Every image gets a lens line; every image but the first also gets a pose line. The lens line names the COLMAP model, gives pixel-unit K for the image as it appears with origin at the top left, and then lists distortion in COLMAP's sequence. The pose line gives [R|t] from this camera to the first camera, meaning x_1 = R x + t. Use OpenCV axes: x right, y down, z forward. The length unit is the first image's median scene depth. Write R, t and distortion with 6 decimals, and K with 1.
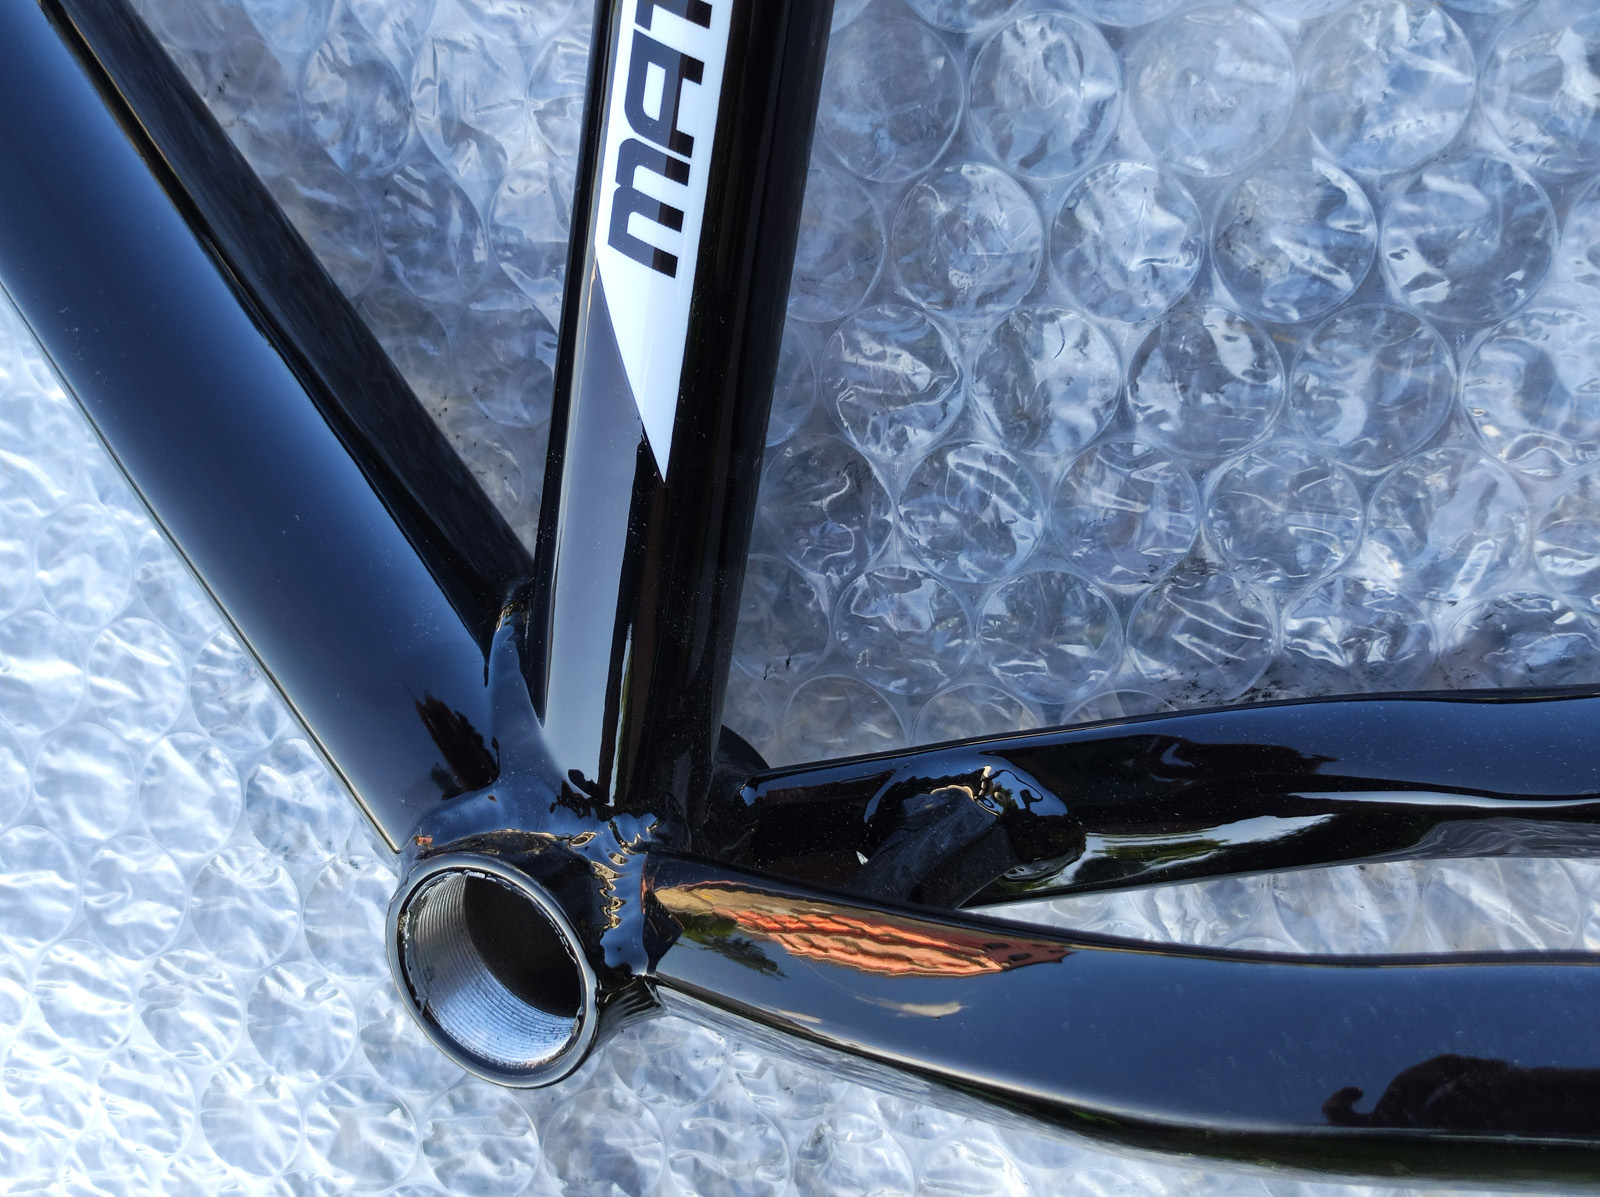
lens RADIAL K [[1816.5, 0, 800.0], [0, 1816.5, 598.5], [0, 0, 1]] dist [0.010943, -0.041731]
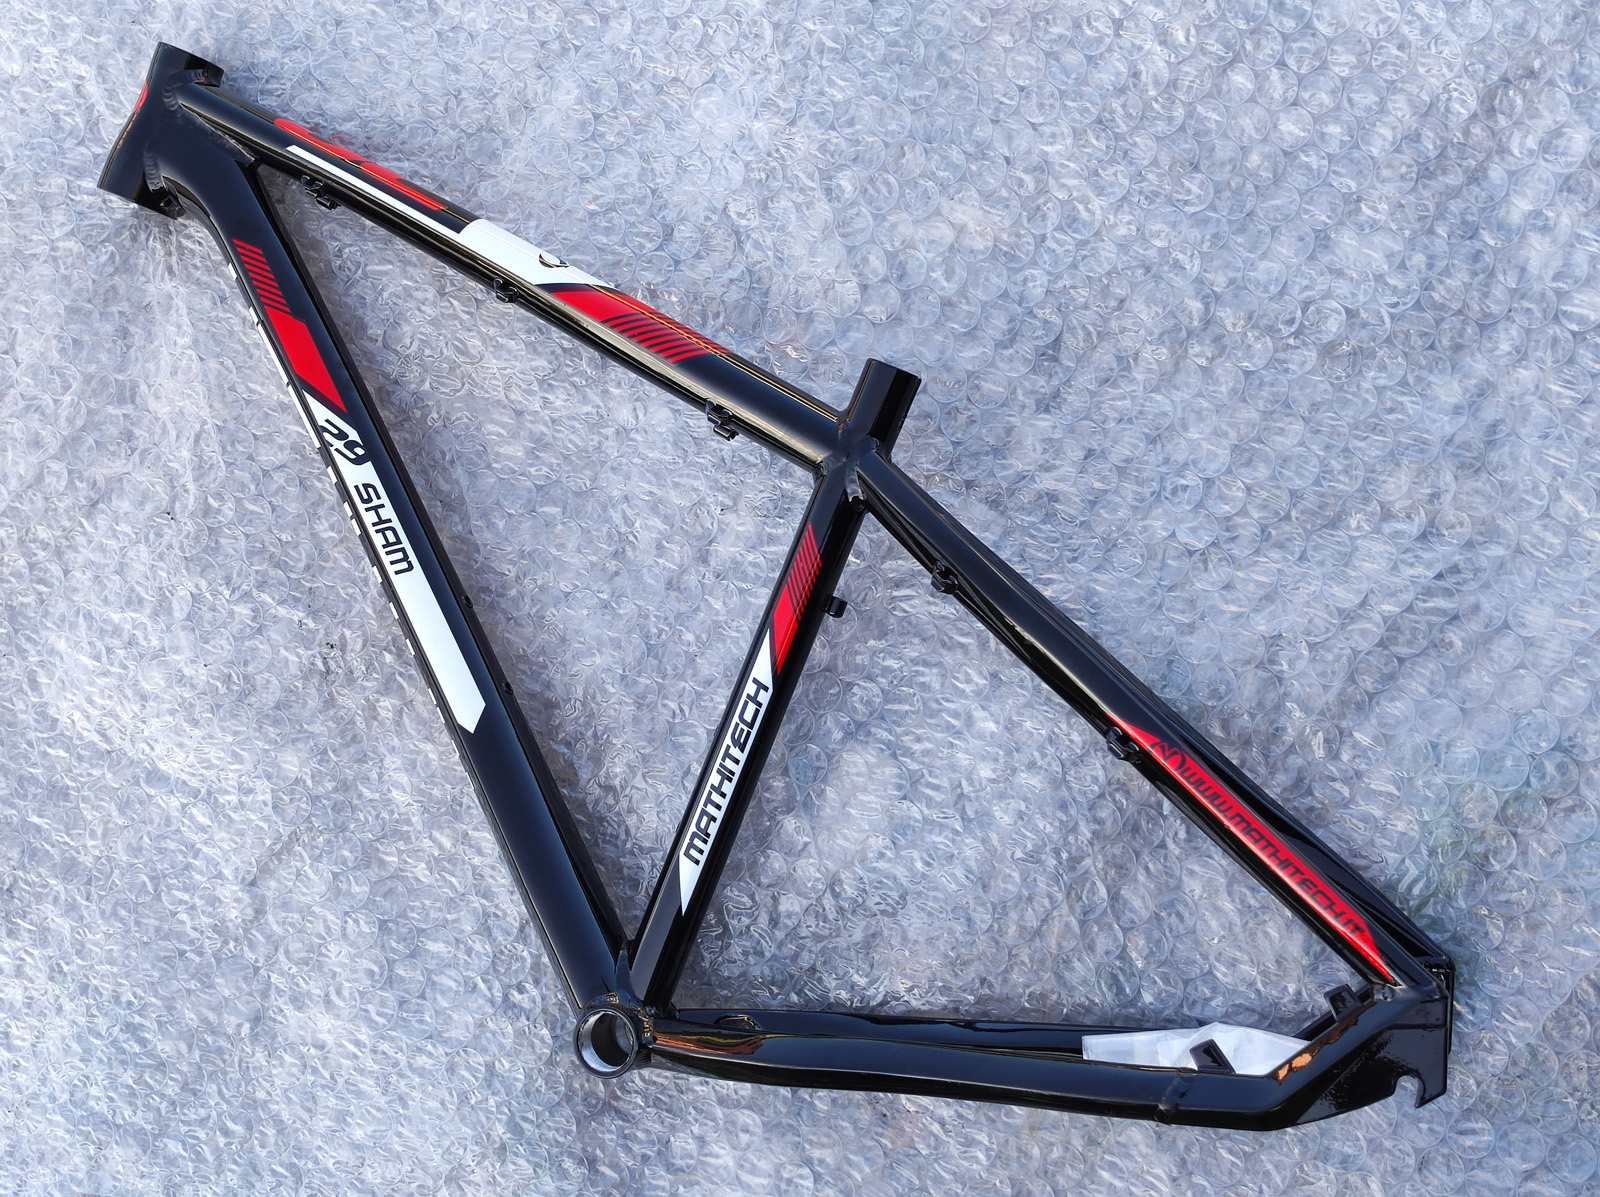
lens RADIAL K [[1931.8, 0, 770.8], [0, 1931.8, 600.5], [0, 0, 1]] dist [0.020166, 0.005882]
pose [[0.972509, 0.211089, 0.098326, -0.409913], [-0.171016, 0.934002, -0.313679, 0.532306], [-0.158051, 0.288240, 0.944424, -2.922526]]
